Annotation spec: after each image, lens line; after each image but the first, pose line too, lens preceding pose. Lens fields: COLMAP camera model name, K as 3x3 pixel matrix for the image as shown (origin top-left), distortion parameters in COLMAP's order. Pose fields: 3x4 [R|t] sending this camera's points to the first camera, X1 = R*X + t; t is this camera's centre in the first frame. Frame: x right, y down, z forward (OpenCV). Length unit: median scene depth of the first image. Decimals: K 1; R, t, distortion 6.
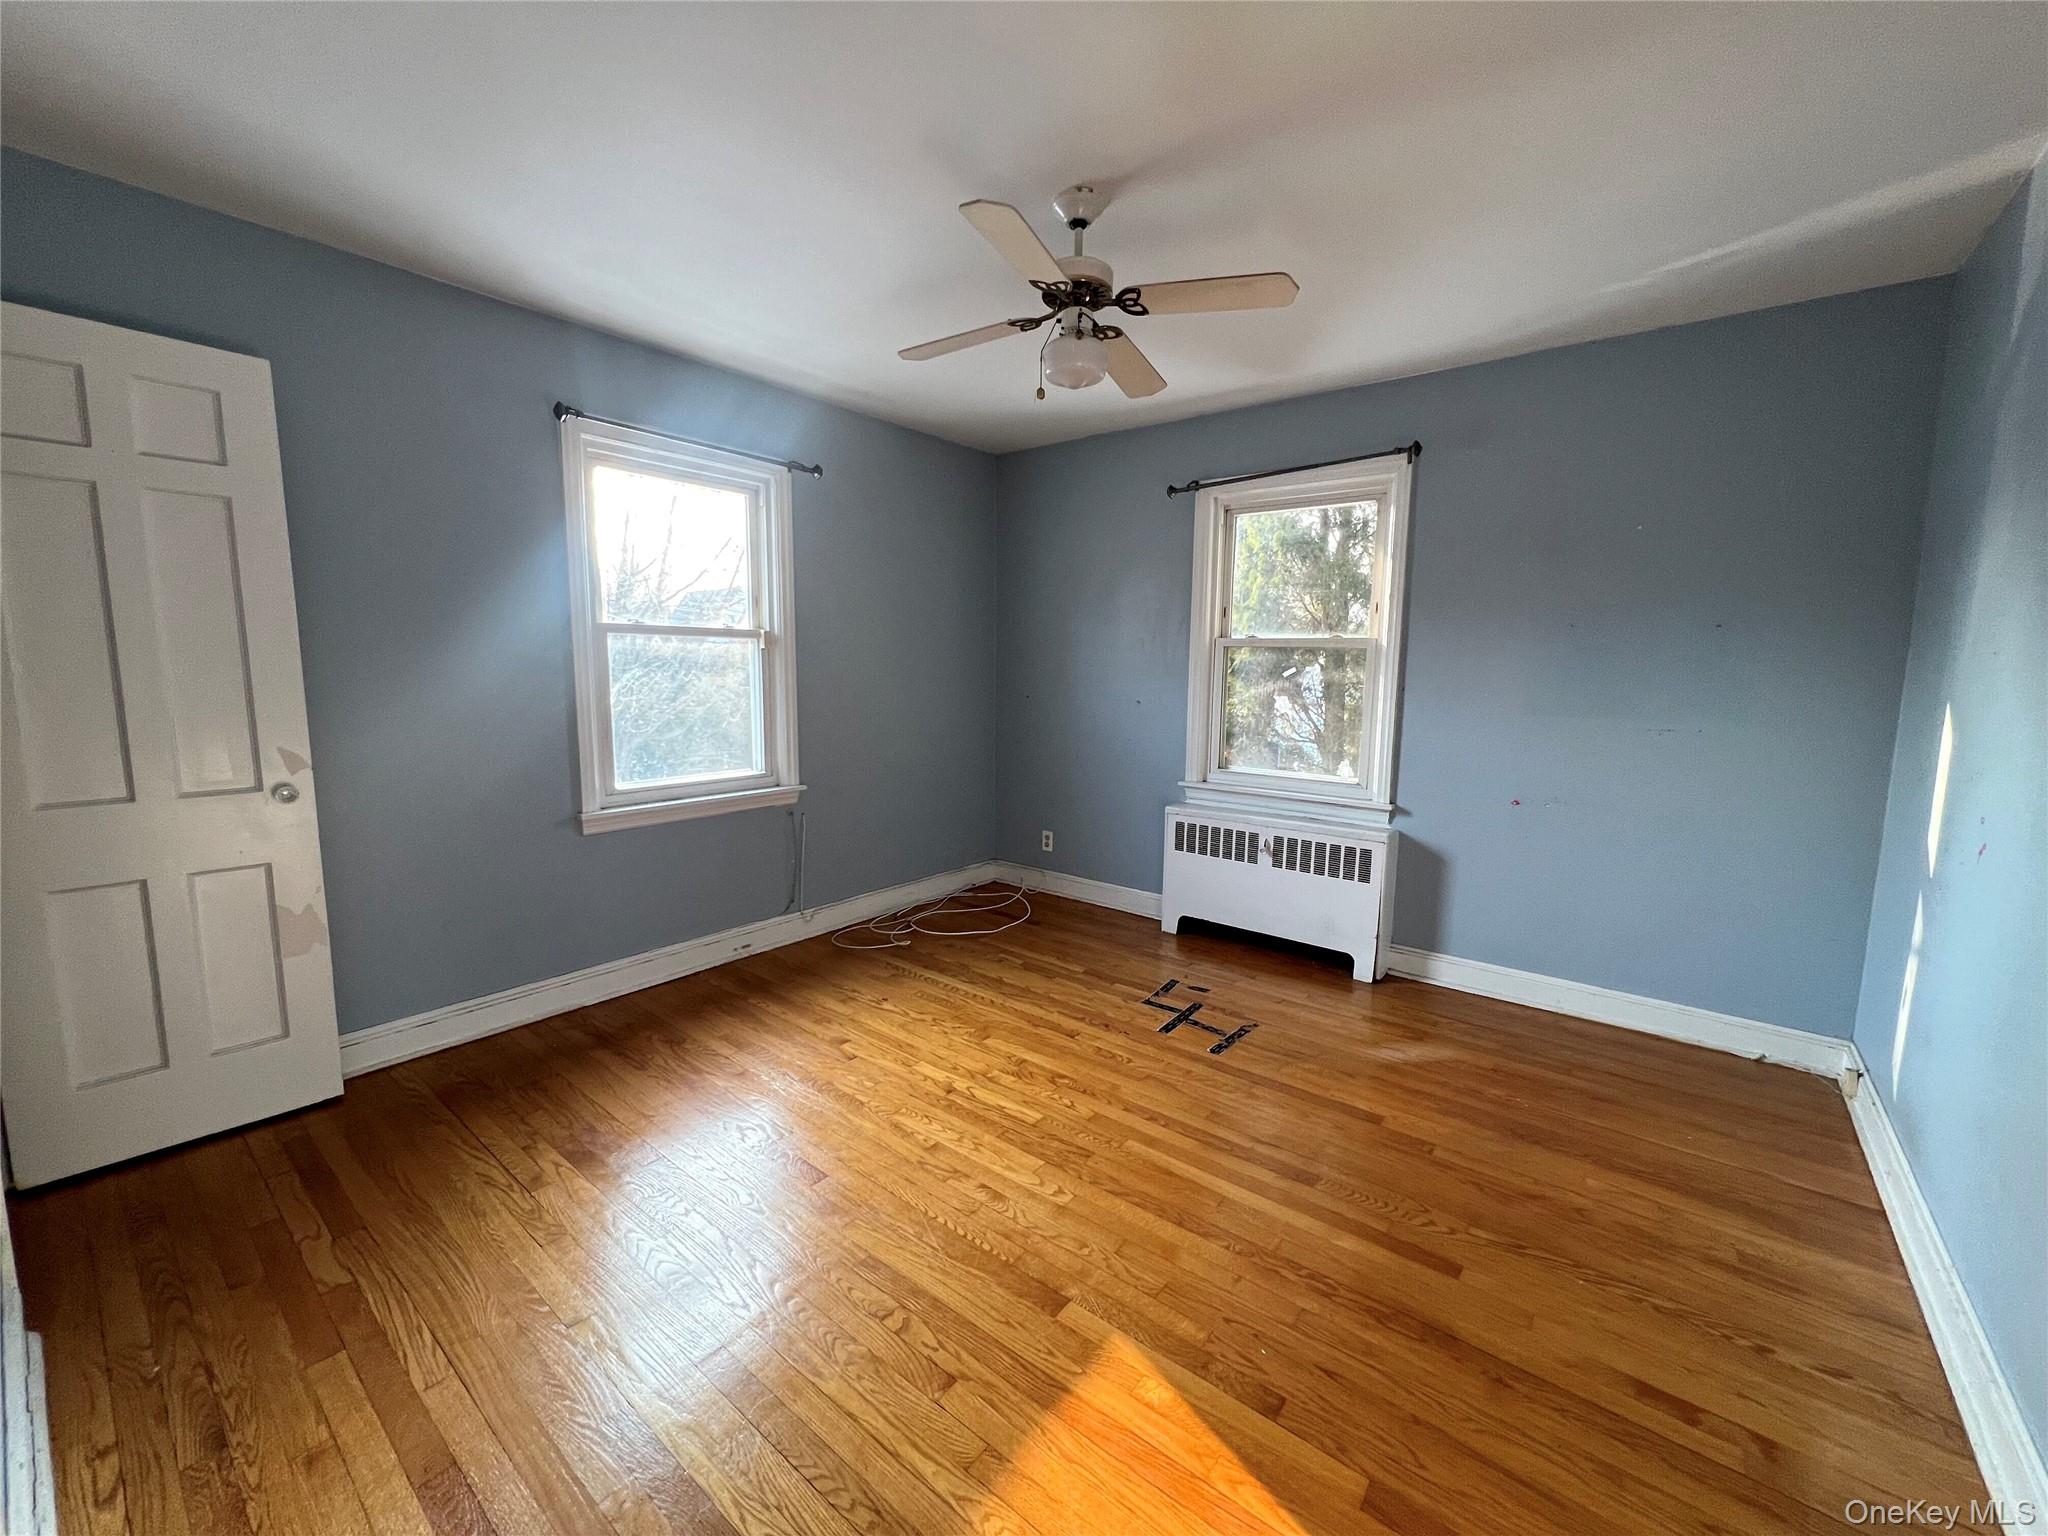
lens RADIAL K [[816.3, 0, 1016.9], [0, 816.3, 753.8], [0, 0, 1]] dist [0.003061, -0.000473]
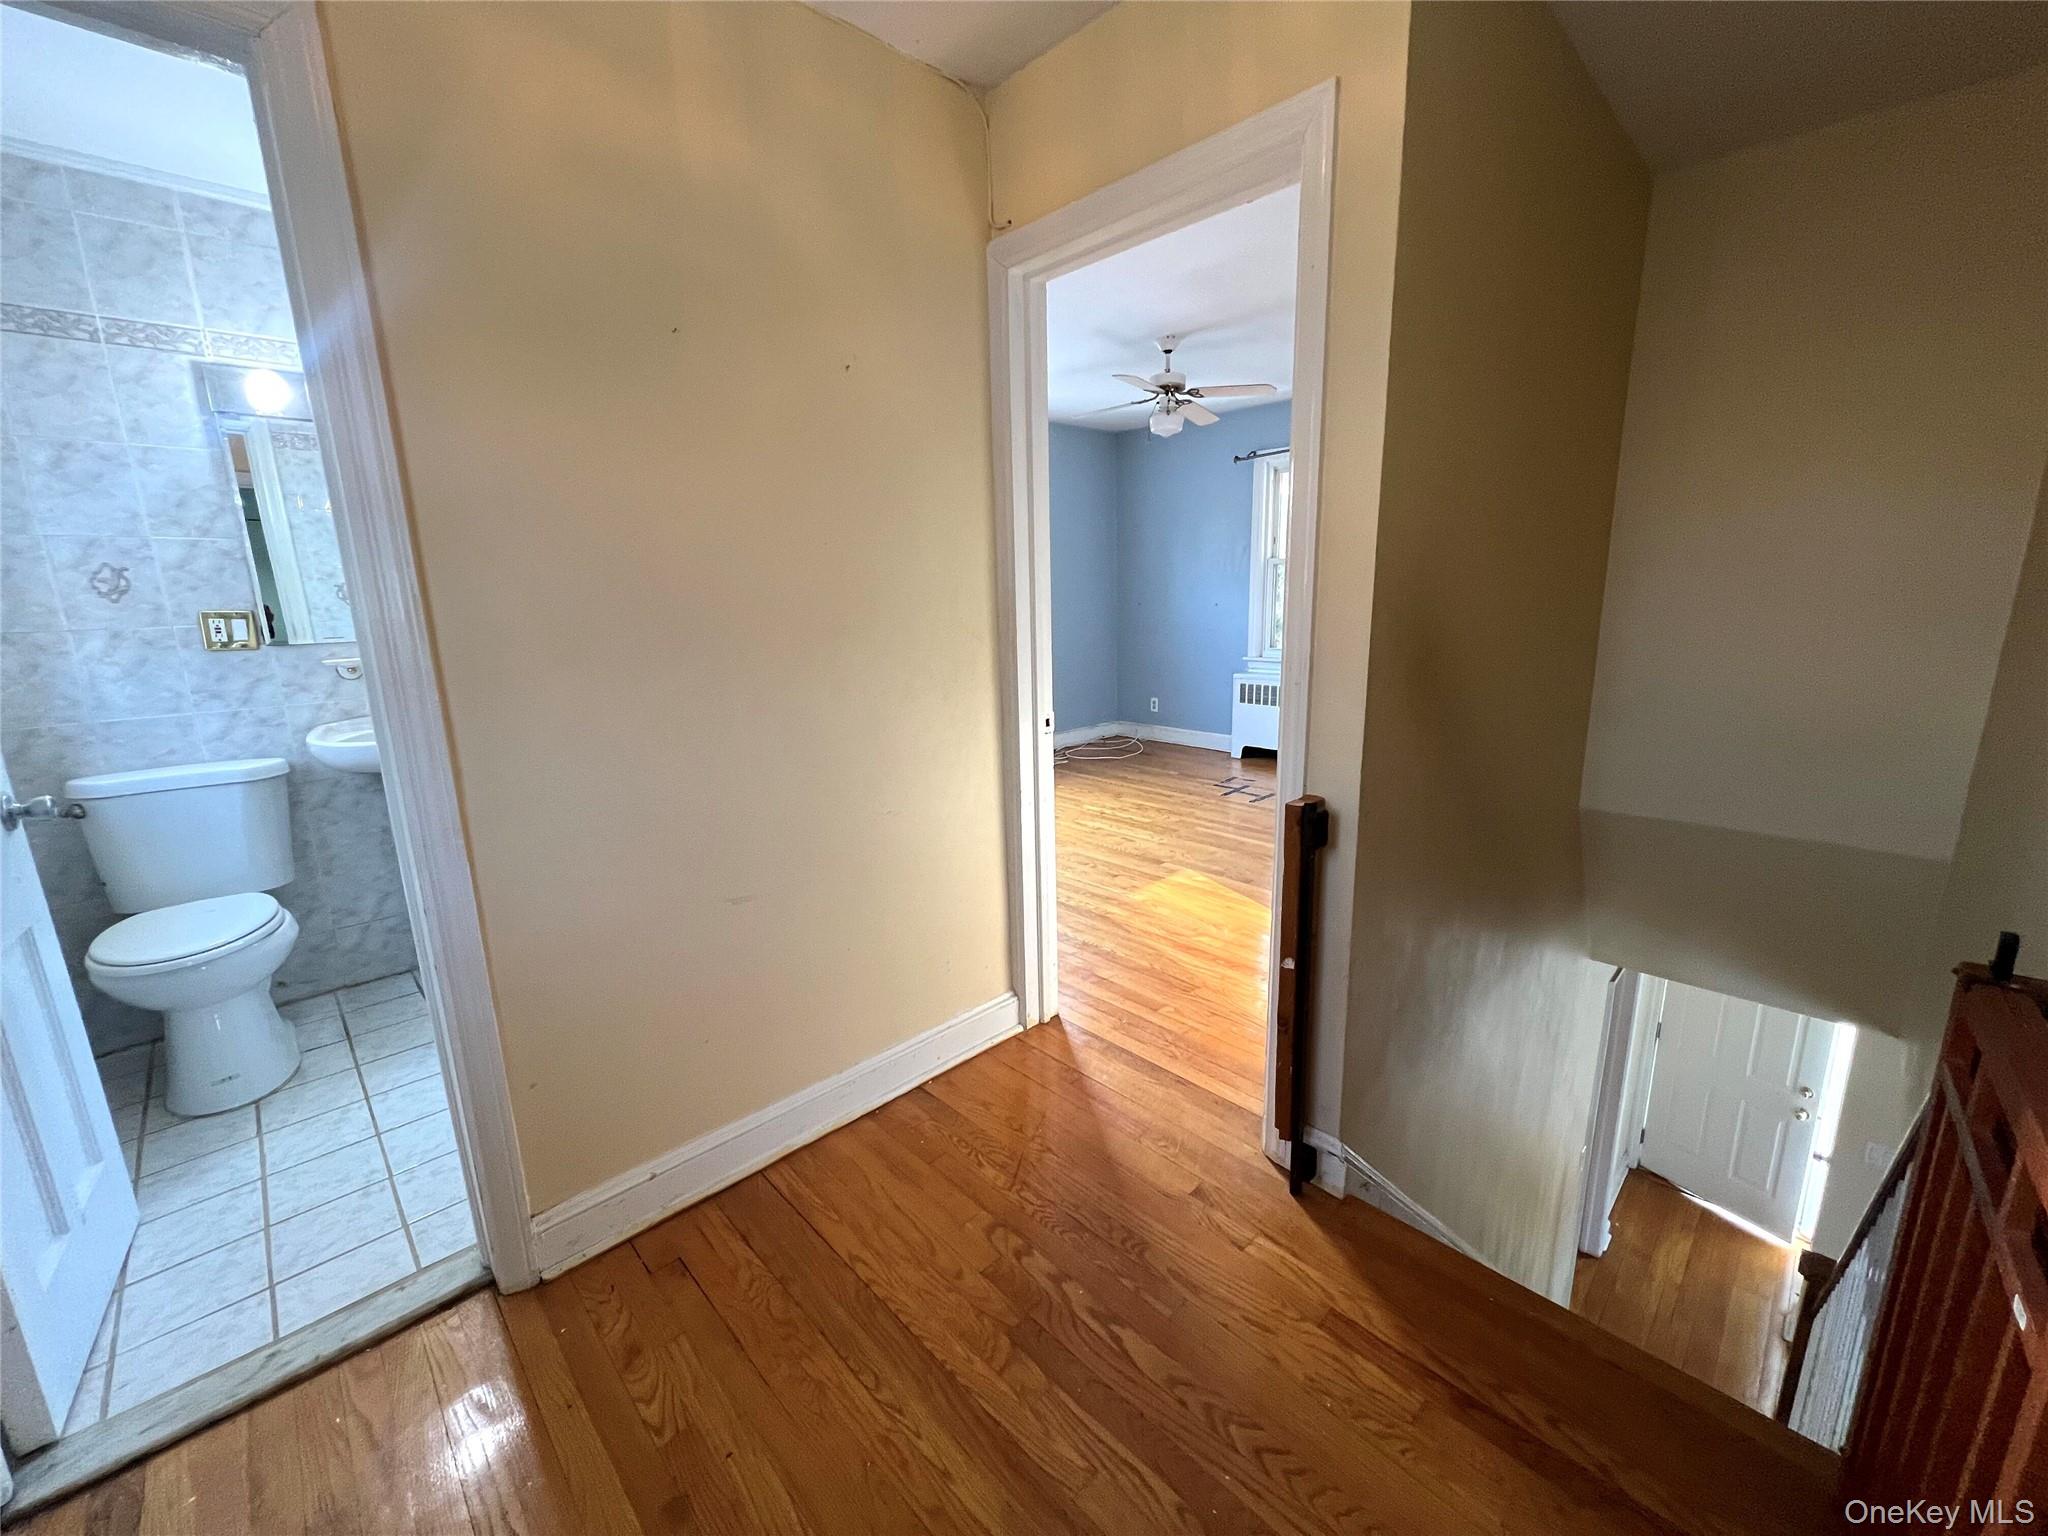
lens RADIAL K [[816.3, 0, 1022.6], [0, 816.3, 765.1], [0, 0, 1]] dist [0.003061, -0.000473]
pose [[0.992398, -0.010715, -0.122604, -0.029125], [0.023774, 0.994129, 0.105553, 0.087702], [0.120753, -0.107665, 0.986827, -0.759875]]
